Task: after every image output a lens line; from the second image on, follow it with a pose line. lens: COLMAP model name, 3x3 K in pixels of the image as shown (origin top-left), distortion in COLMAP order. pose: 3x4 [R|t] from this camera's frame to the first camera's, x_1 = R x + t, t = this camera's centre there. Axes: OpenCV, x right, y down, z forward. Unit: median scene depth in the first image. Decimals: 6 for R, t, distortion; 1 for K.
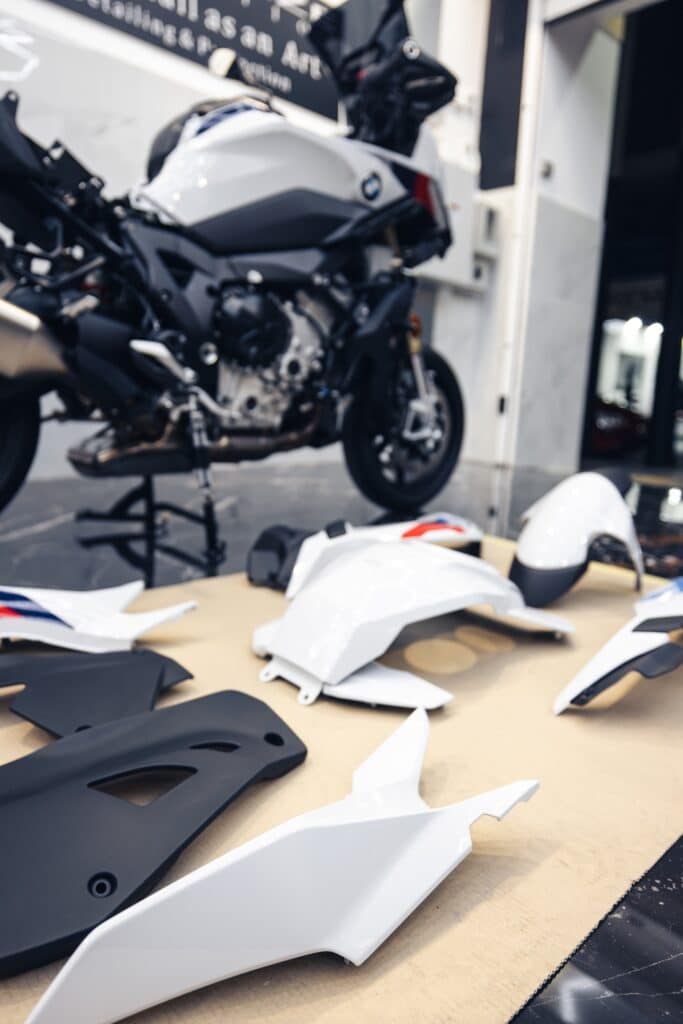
lens RADIAL K [[652.3, 0, 341.5], [0, 652.3, 512.0], [0, 0, 1]] dist [0.000268, -0.000159]
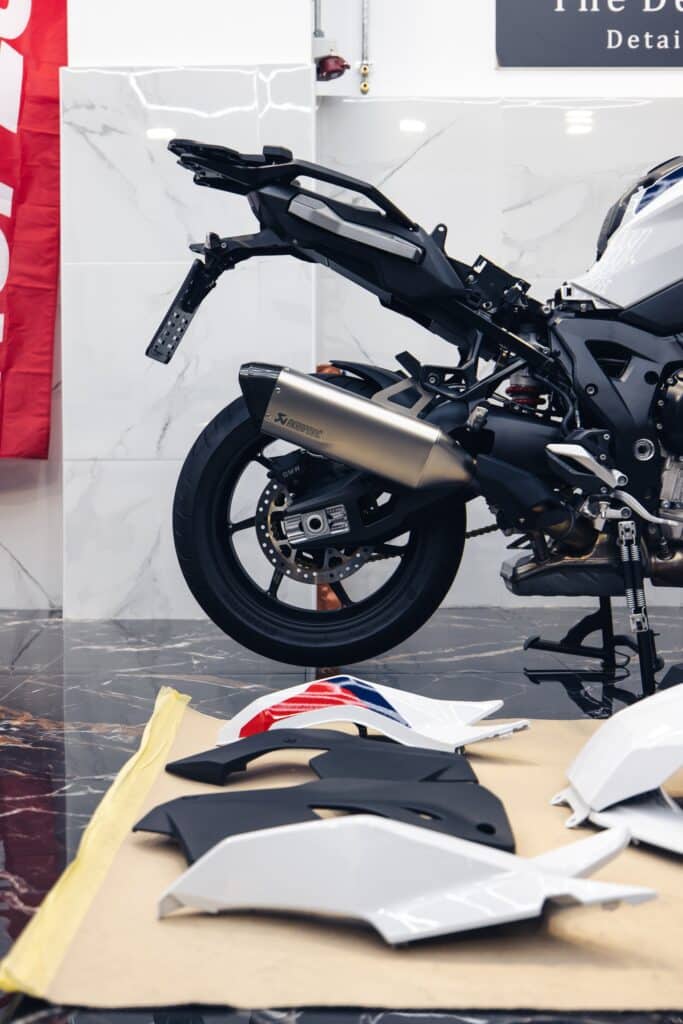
lens RADIAL K [[1040.2, 0, 340.4], [0, 1040.2, 498.8], [0, 0, 1]] dist [0.006270, 0.018502]
pose [[0.728138, -0.029113, -0.684812, 0.412126], [-0.097133, 0.984632, -0.145138, 0.047006], [0.678513, 0.172198, 0.714121, -0.195950]]
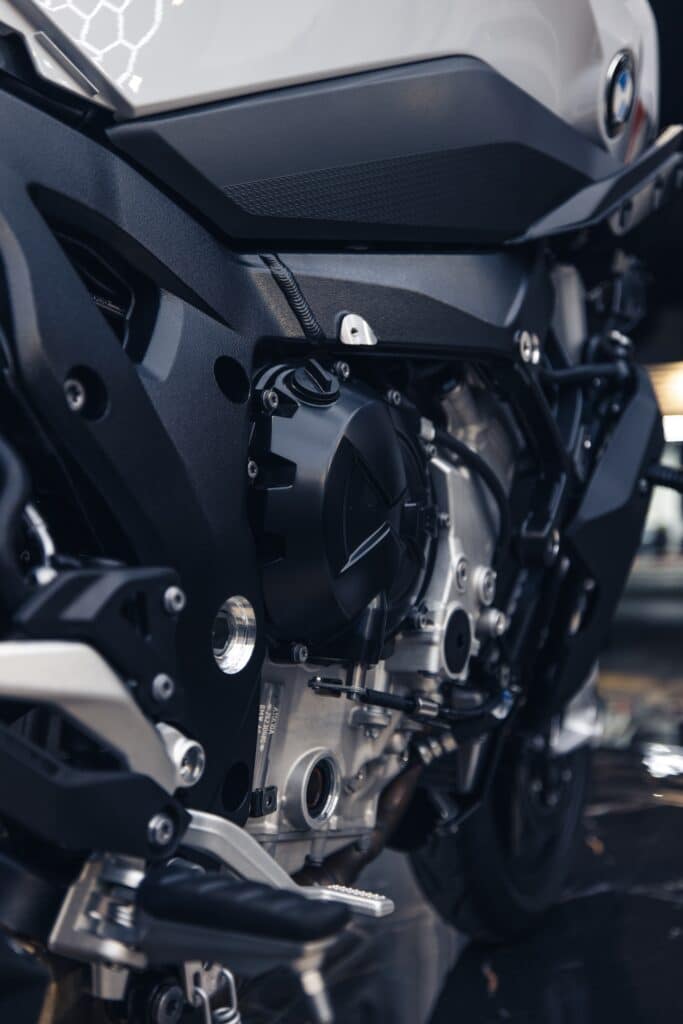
lens RADIAL K [[989.2, 0, 364.0], [0, 989.2, 509.8], [0, 0, 1]] dist [0.002843, 0.003309]
pose [[0.940625, -0.024658, 0.338550, -0.271826], [0.091866, 0.978631, -0.183962, -0.214215], [-0.326780, 0.204141, 0.922790, 0.640854]]
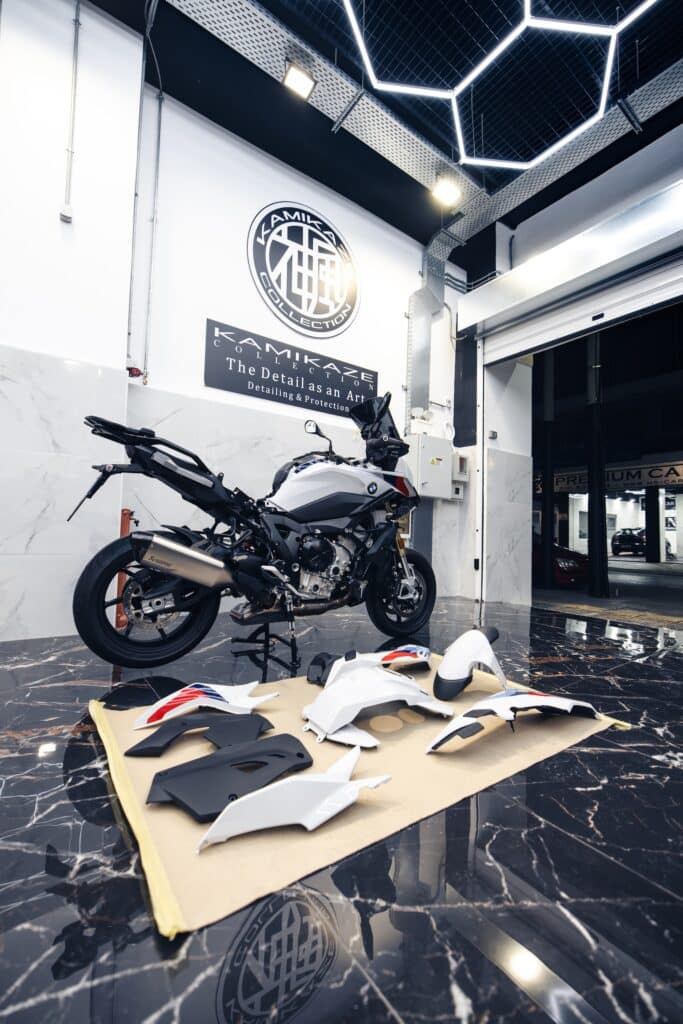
lens RADIAL K [[426.6, 0, 340.2], [0, 426.6, 510.0], [0, 0, 1]] dist [-0.000395, -0.000033]
pose [[0.990121, -0.016158, -0.139283, 0.143682], [-0.017330, 0.971621, -0.235909, -0.093337], [0.139142, 0.235993, 0.961742, -0.391178]]
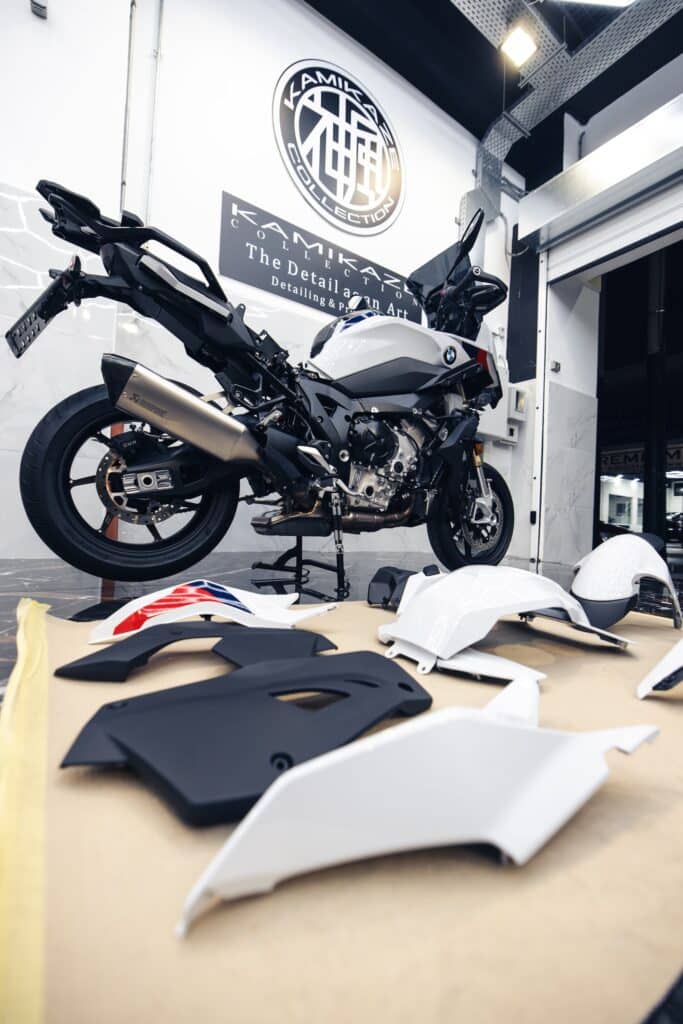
lens RADIAL K [[424.3, 0, 336.1], [0, 424.3, 510.6], [0, 0, 1]] dist [-0.000080, -0.000074]
pose [[0.984173, 0.003379, -0.177180, -0.043660], [-0.040924, 0.977127, -0.208683, 0.091606], [0.172422, 0.212631, 0.961800, 0.056221]]
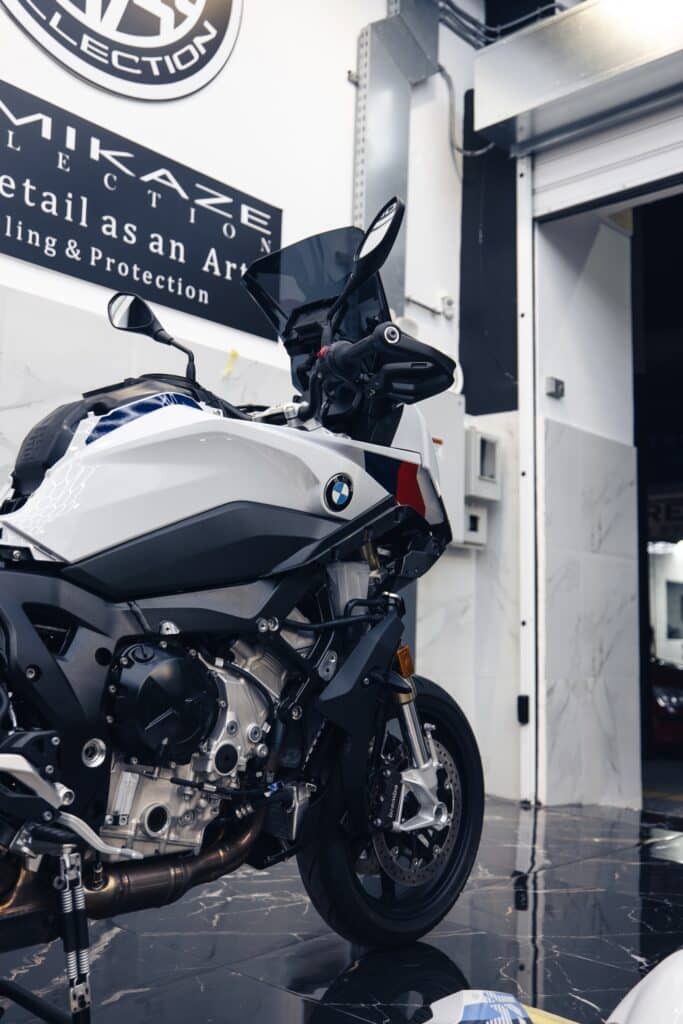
lens RADIAL K [[981.6, 0, 341.5], [0, 981.6, 512.0], [0, 0, 1]] dist [0.003850, 0.008136]
pose [[0.997151, -0.007640, 0.075039, -0.032687], [0.029843, 0.953637, -0.299475, -0.170172], [-0.069272, 0.300861, 0.951149, 0.000567]]
